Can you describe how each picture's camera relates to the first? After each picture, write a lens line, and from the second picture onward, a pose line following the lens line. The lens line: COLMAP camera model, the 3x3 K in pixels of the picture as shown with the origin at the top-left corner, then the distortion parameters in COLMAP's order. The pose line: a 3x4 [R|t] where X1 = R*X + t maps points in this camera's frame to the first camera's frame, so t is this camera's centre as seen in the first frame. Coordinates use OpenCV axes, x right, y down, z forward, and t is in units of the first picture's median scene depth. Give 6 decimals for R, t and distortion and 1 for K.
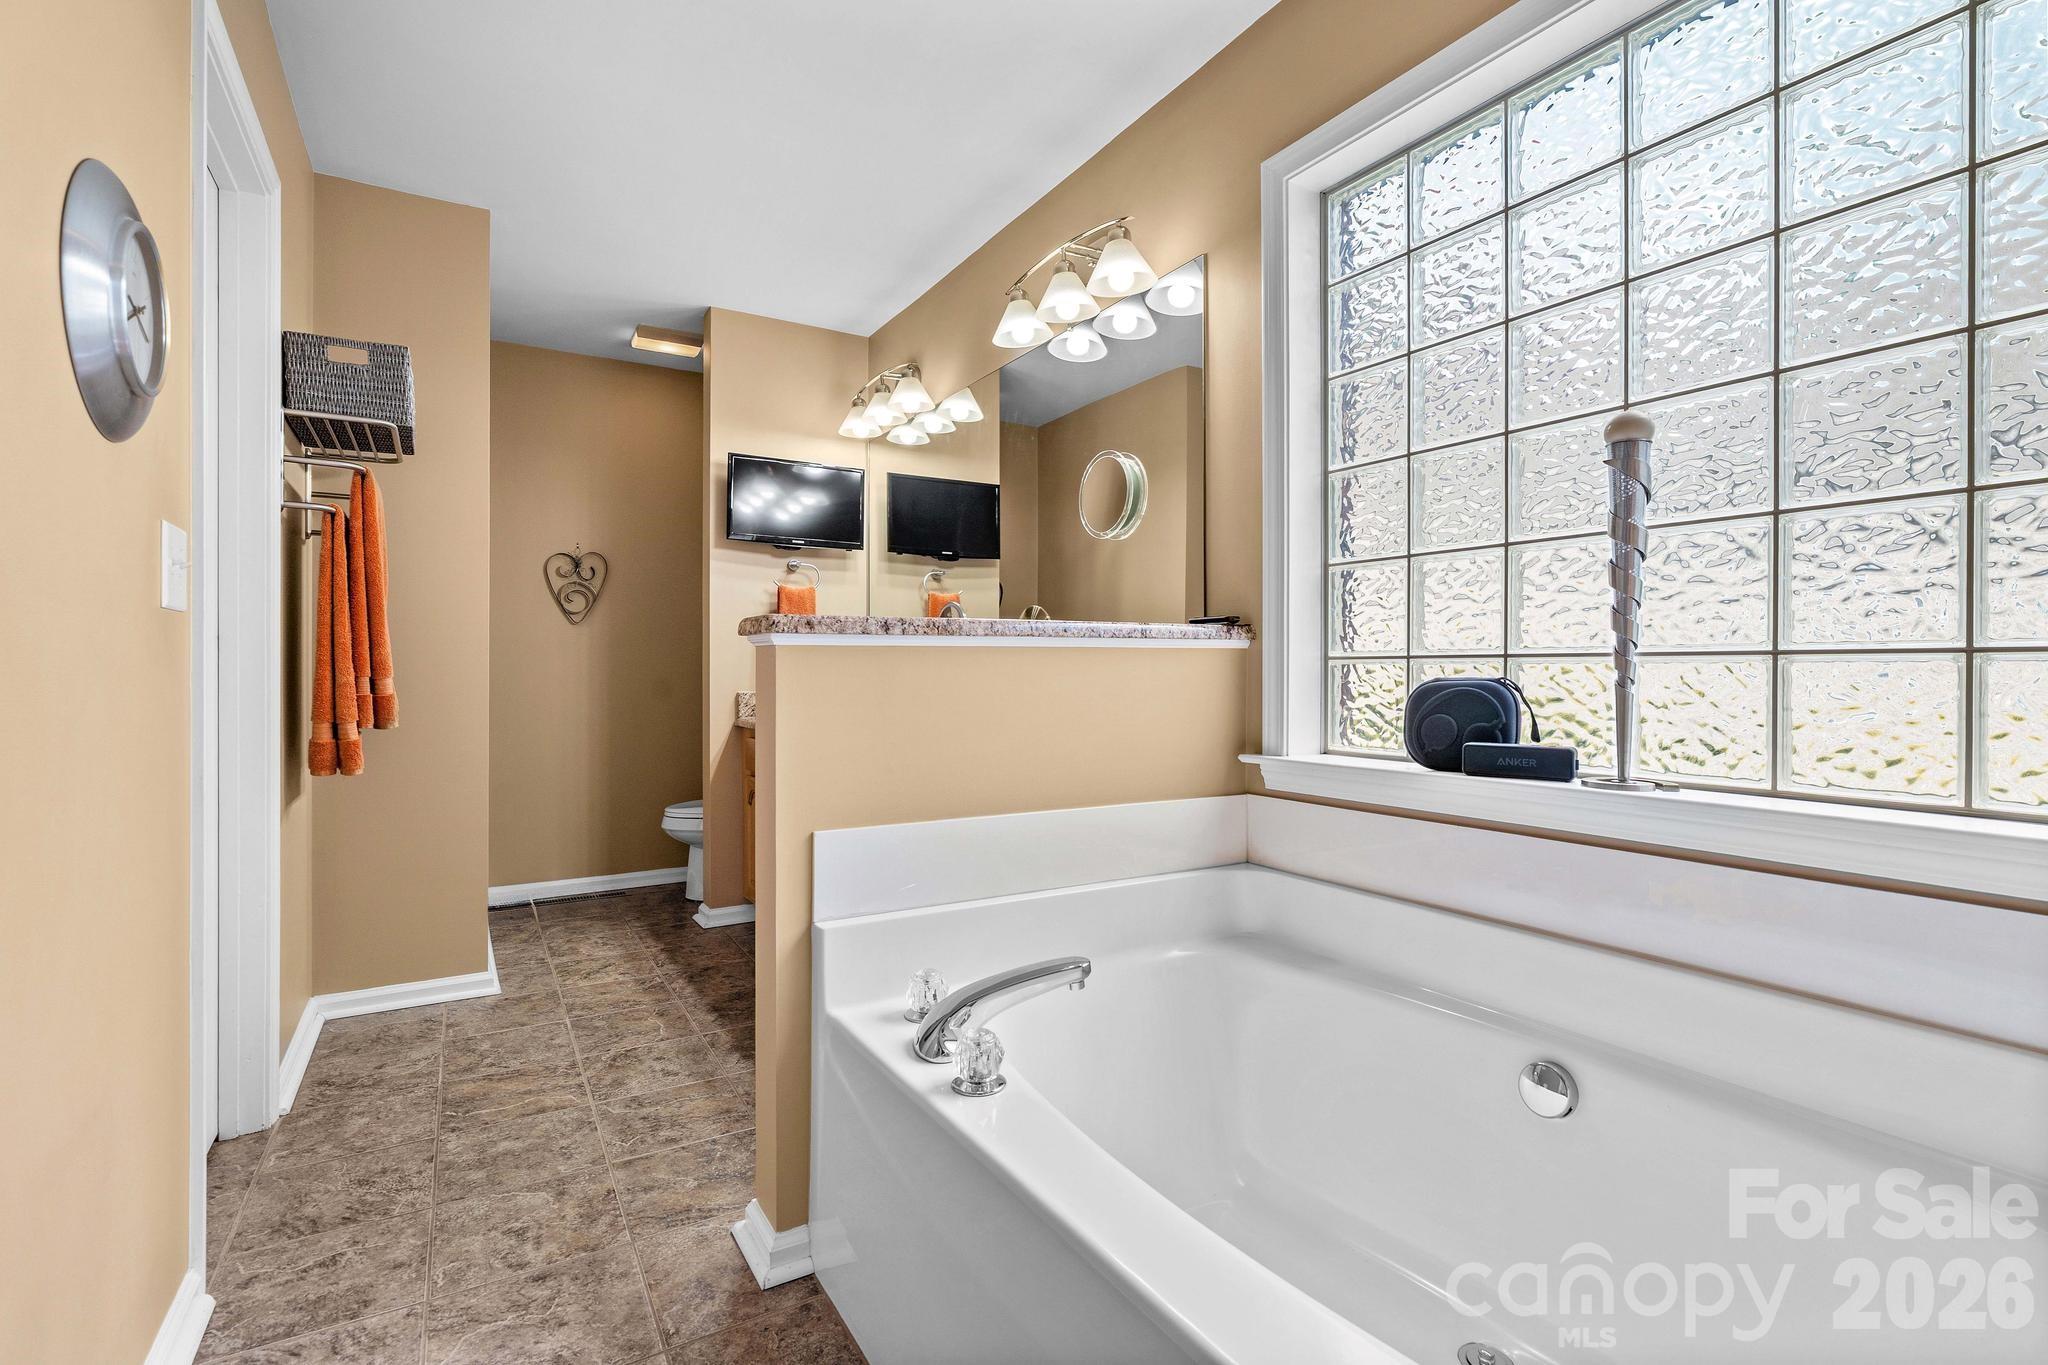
lens RADIAL K [[940.7, 0, 1010.4], [0, 940.7, 665.1], [0, 0, 1]] dist [-0.007896, 0.003025]
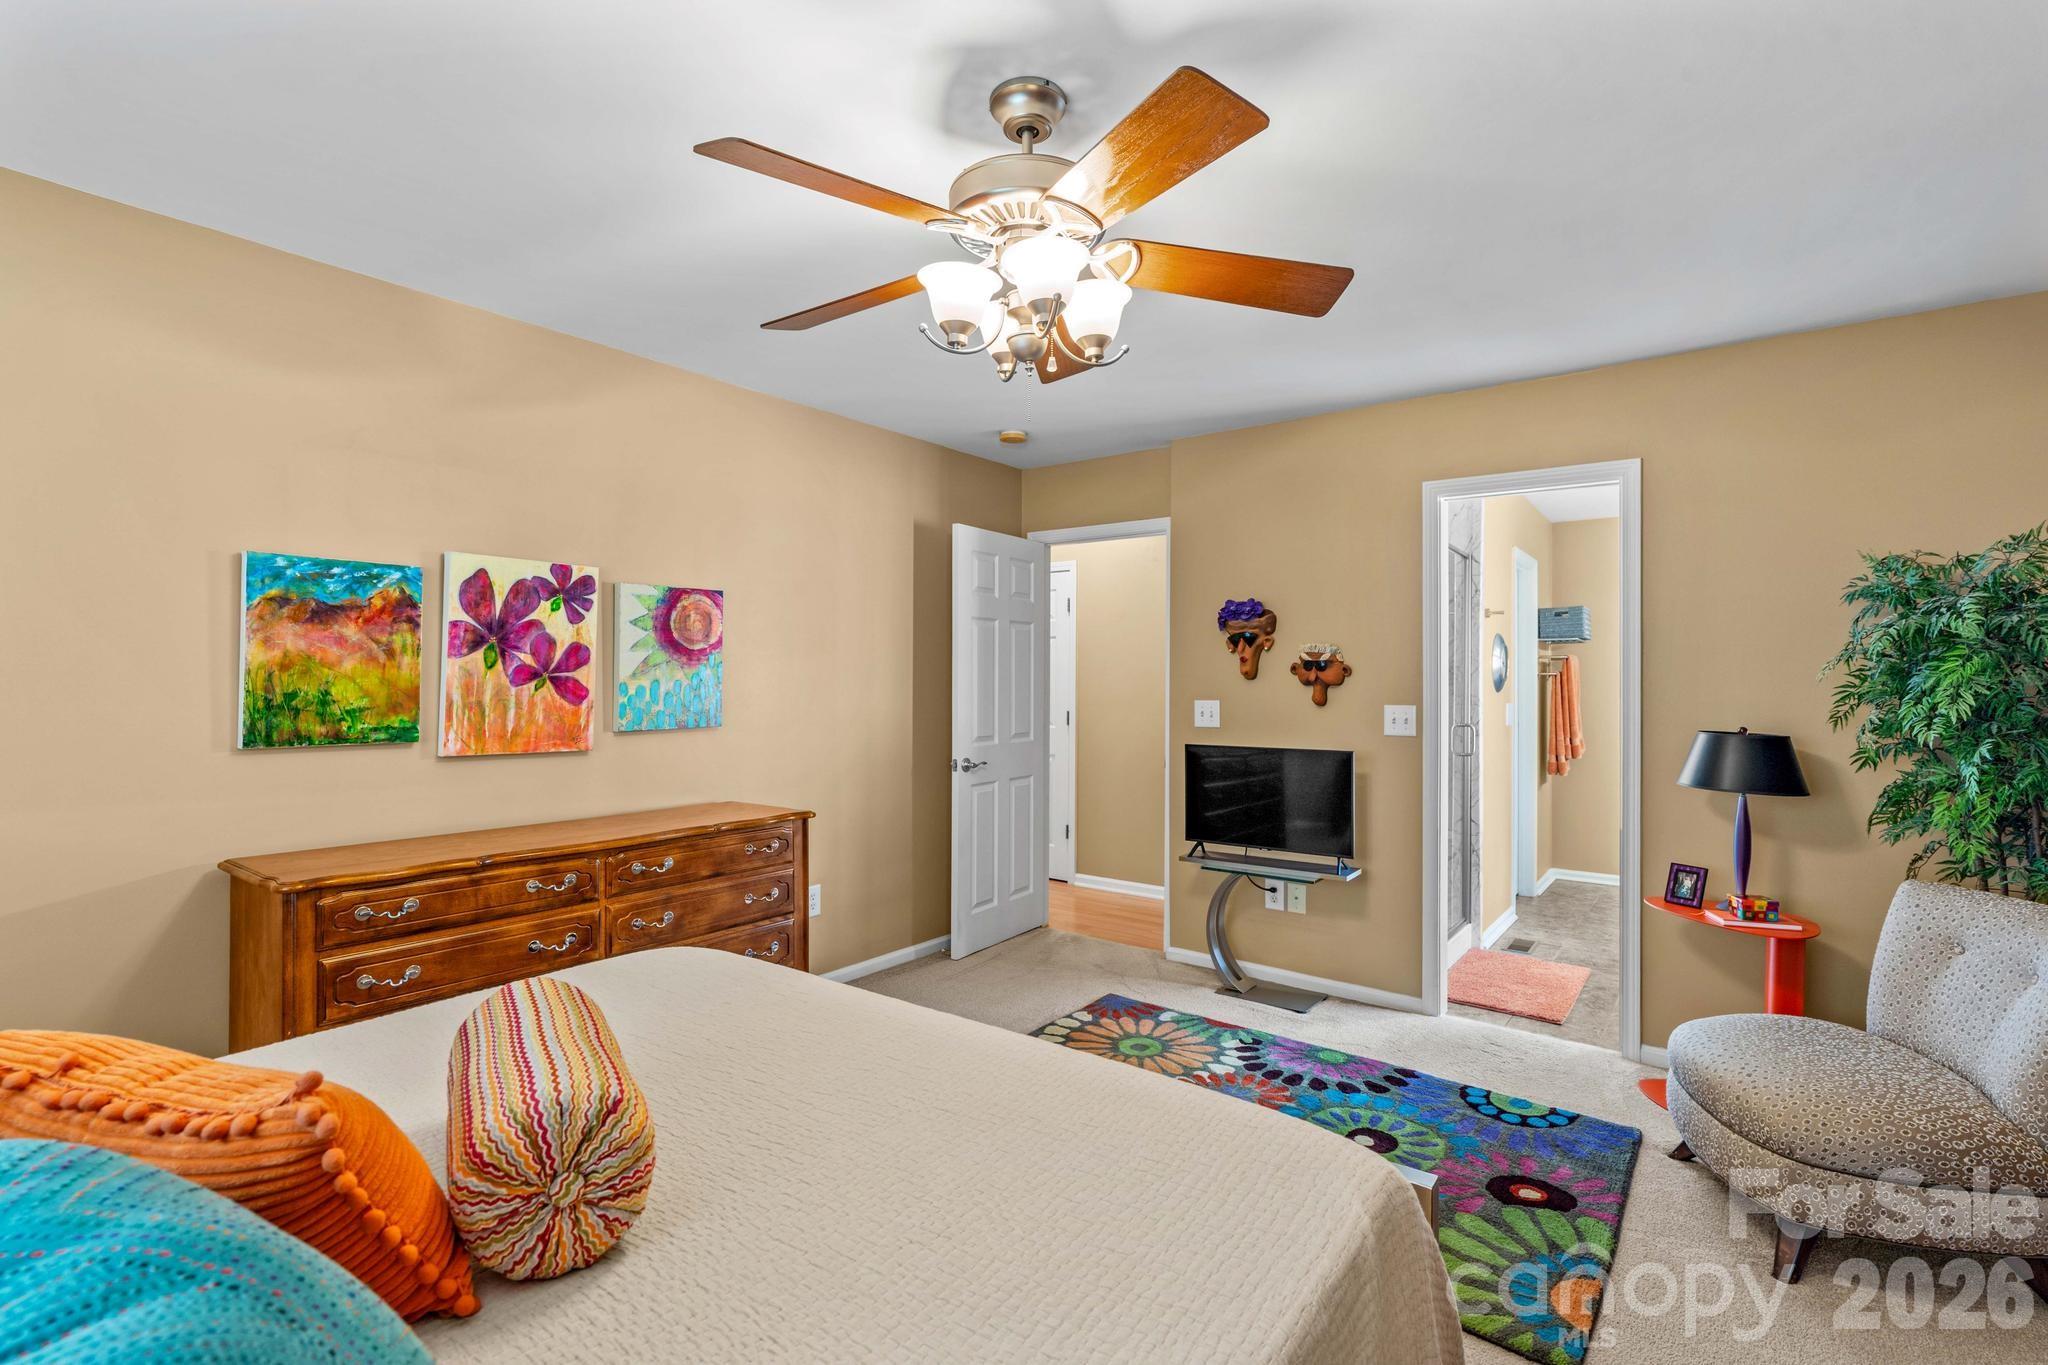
lens RADIAL K [[940.7, 0, 1027.1], [0, 940.7, 682.3], [0, 0, 1]] dist [-0.007896, 0.003025]
pose [[0.383659, -0.006582, -0.923451, 1.069157], [0.000512, 0.999976, -0.006915, -0.118557], [0.923475, 0.002181, 0.383653, -1.292125]]
